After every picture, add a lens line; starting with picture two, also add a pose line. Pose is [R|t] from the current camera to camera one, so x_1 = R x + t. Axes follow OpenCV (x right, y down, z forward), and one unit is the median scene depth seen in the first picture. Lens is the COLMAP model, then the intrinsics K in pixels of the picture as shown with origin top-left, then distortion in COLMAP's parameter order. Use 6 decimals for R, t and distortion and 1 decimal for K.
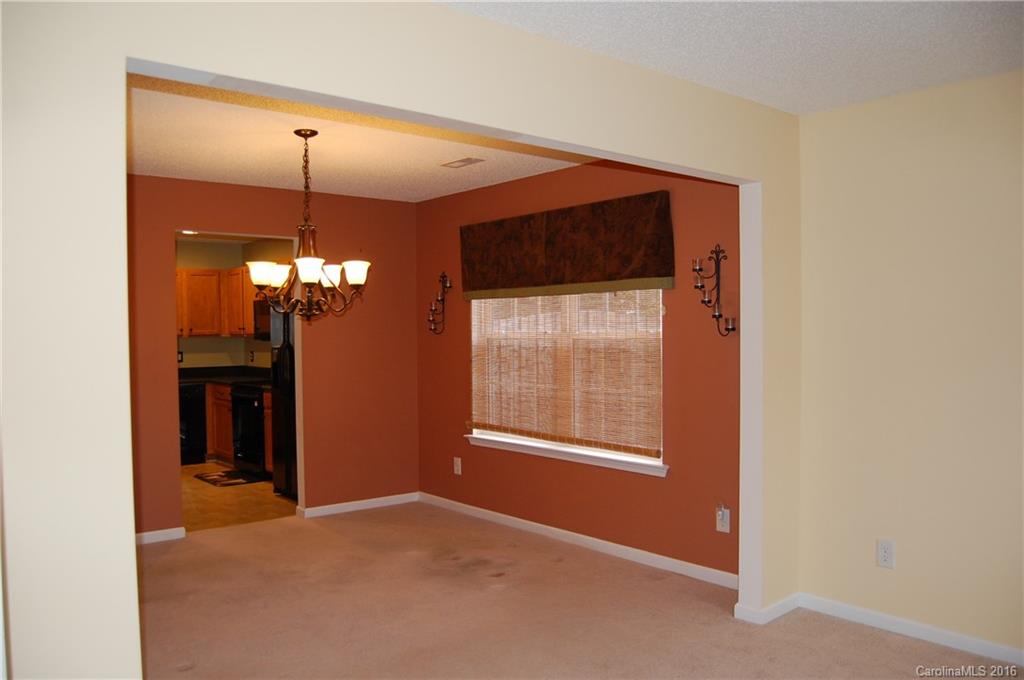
lens RADIAL K [[785.7, 0, 511.7], [0, 785.7, 353.4], [0, 0, 1]] dist [-0.108784, 0.055640]
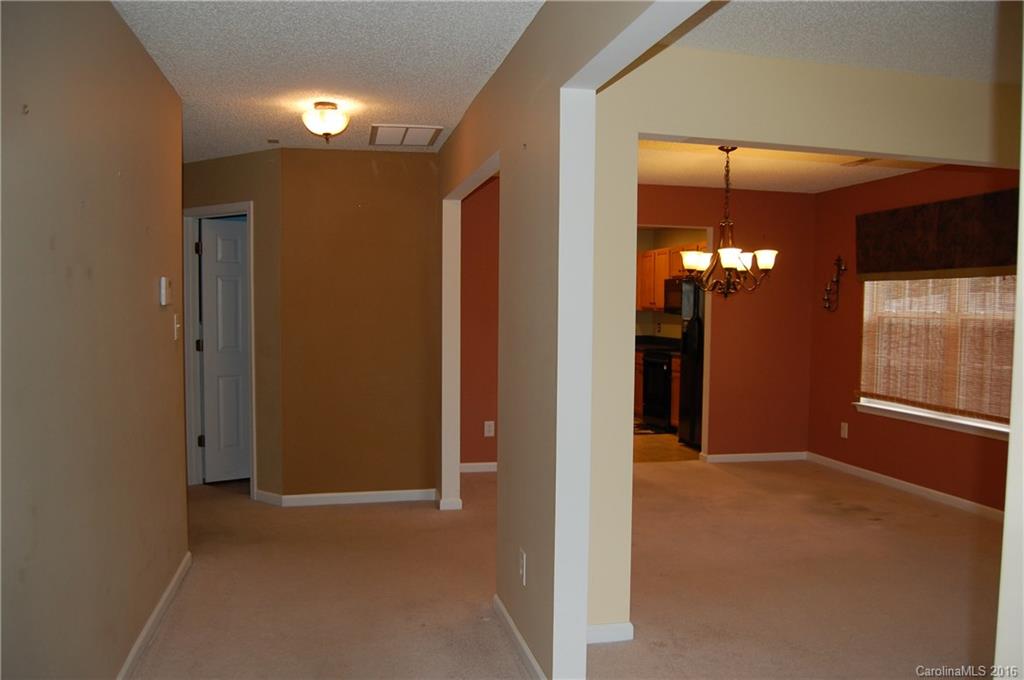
lens RADIAL K [[785.7, 0, 511.7], [0, 785.7, 353.4], [0, 0, 1]] dist [-0.108784, 0.055640]
pose [[0.886112, 0.044725, -0.461308, 0.013227], [-0.031401, 0.998839, 0.036523, 0.009766], [0.462406, -0.017878, 0.886488, -0.204639]]
